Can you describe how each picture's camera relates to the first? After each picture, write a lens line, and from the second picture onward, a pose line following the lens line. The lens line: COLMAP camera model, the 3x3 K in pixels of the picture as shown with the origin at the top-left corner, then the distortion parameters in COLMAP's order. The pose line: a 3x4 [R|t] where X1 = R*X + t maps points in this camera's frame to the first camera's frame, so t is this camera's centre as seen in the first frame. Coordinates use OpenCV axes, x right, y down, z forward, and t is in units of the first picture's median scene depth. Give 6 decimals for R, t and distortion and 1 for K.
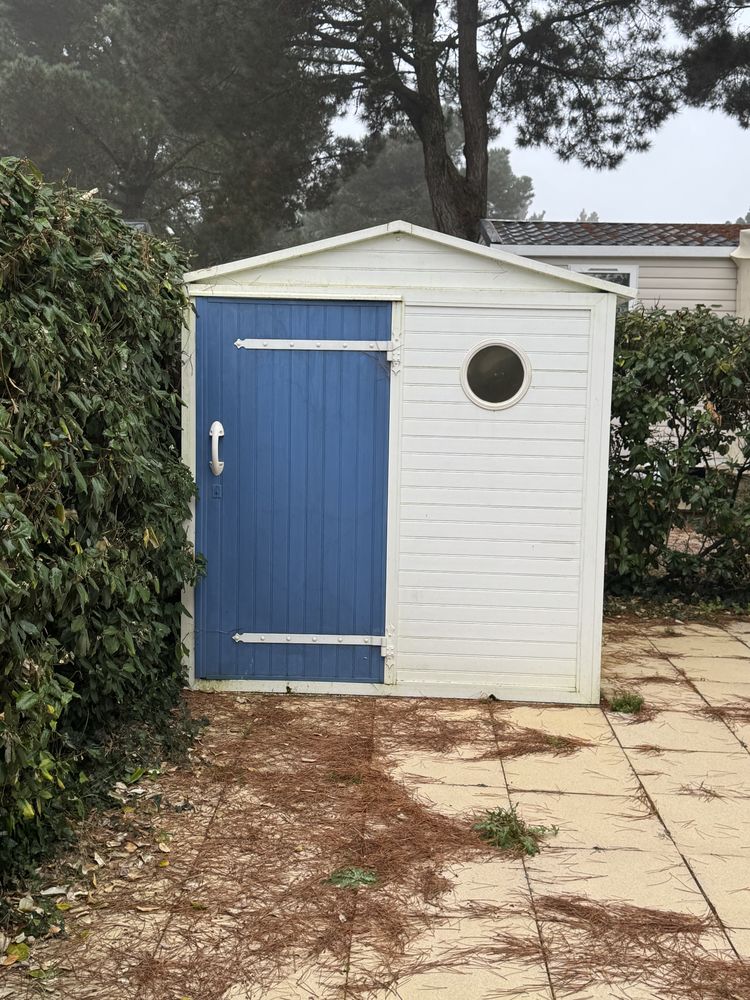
lens RADIAL K [[1170.5, 0, 374.9], [0, 1170.5, 500.3], [0, 0, 1]] dist [-0.007897, 0.000000]
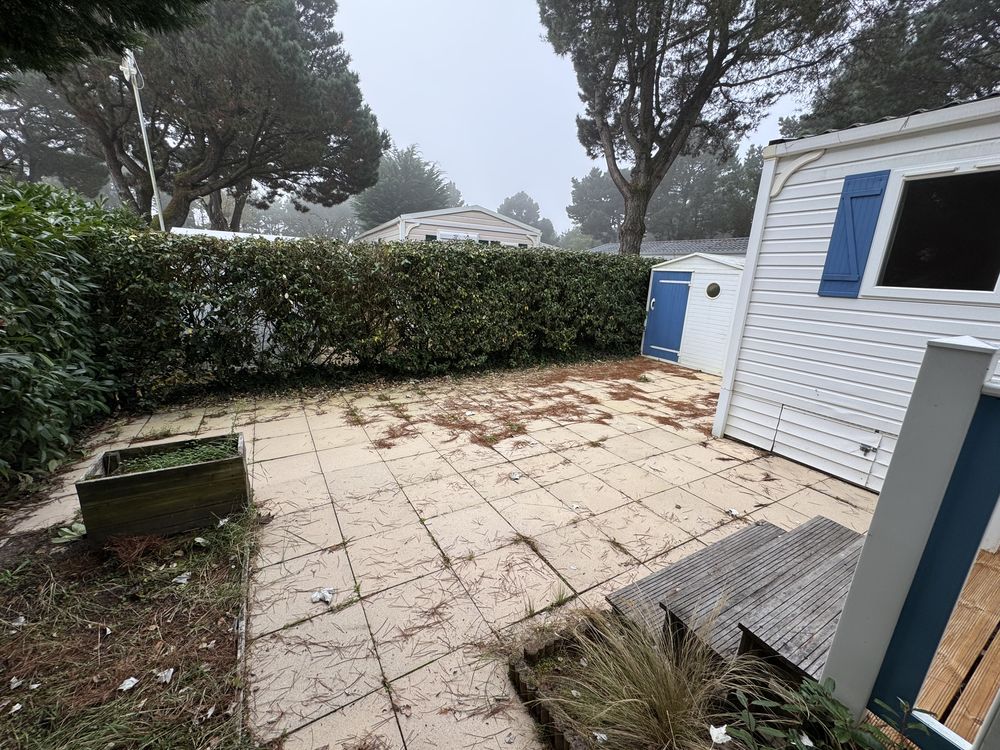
lens RADIAL K [[398.4, 0, 498.0], [0, 398.4, 376.5], [0, 0, 1]] dist [-0.003077, 0.000405]
pose [[0.521243, 0.218969, -0.824839, 0.914180], [-0.130950, 0.975598, 0.176240, 0.036845], [0.843302, 0.016149, 0.537197, -0.354915]]
